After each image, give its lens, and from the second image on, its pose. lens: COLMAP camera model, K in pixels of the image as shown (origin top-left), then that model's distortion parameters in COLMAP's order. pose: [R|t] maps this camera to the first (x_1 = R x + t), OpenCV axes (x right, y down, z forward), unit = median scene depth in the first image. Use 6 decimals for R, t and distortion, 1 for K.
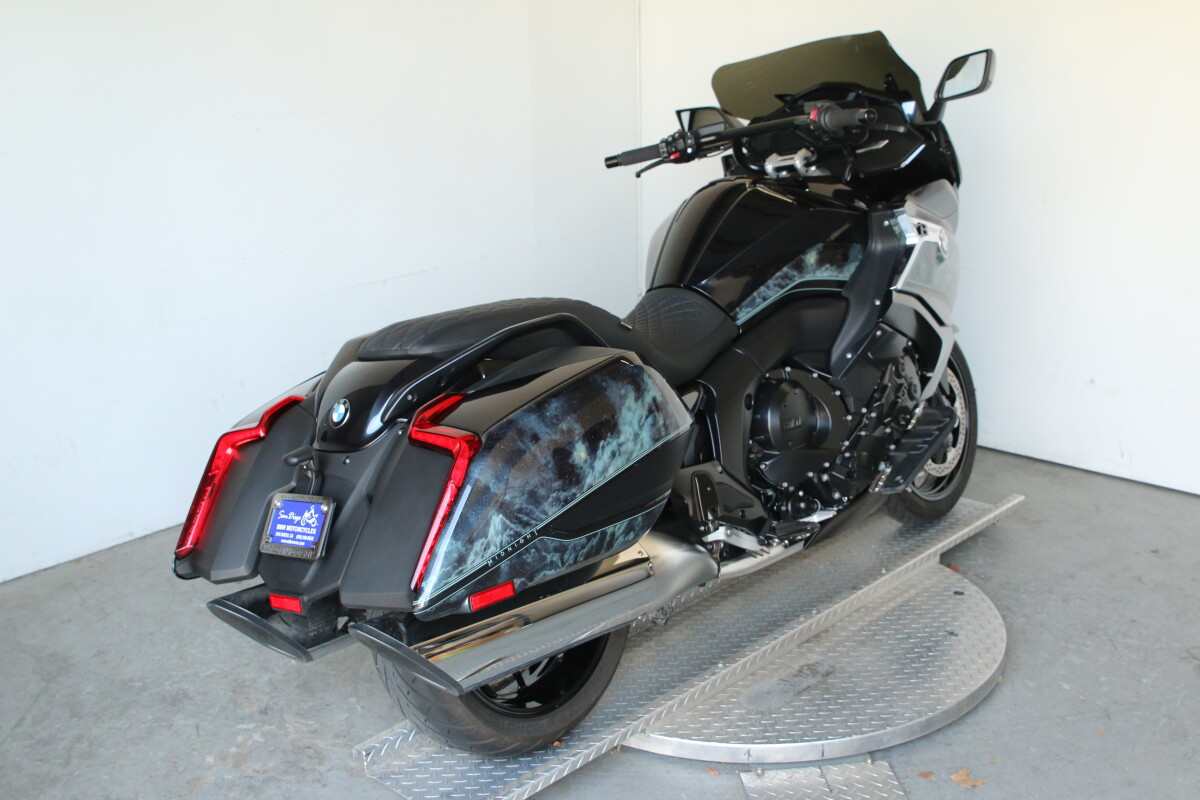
lens RADIAL K [[1485.0, 0, 600.0], [0, 1485.0, 400.0], [0, 0, 1]] dist [0.003350, 0.000065]
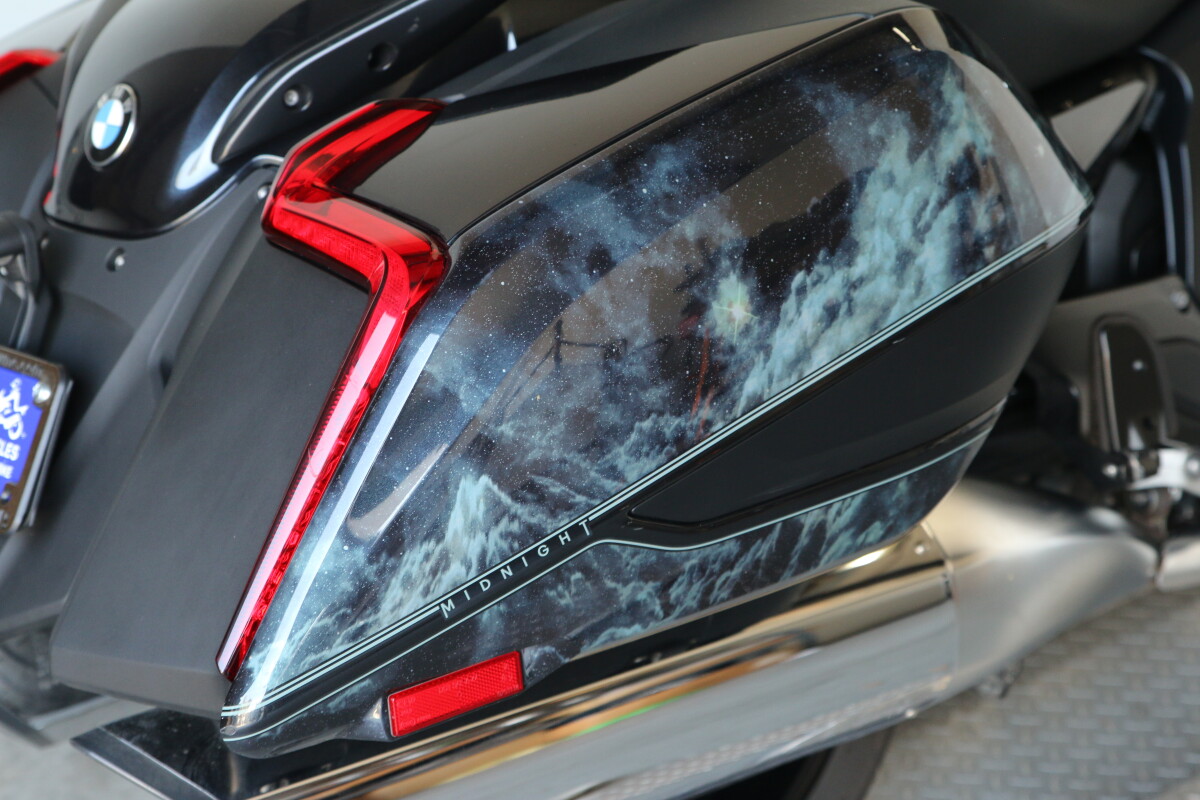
lens RADIAL K [[3266.6, 0, 600.0], [0, 3266.6, 400.0], [0, 0, 1]] dist [0.085421, 0.441978]
pose [[0.989498, 0.073293, -0.124584, 0.052883], [-0.053958, 0.986901, 0.152038, -0.057330], [0.134095, -0.143719, 0.980491, 0.234108]]
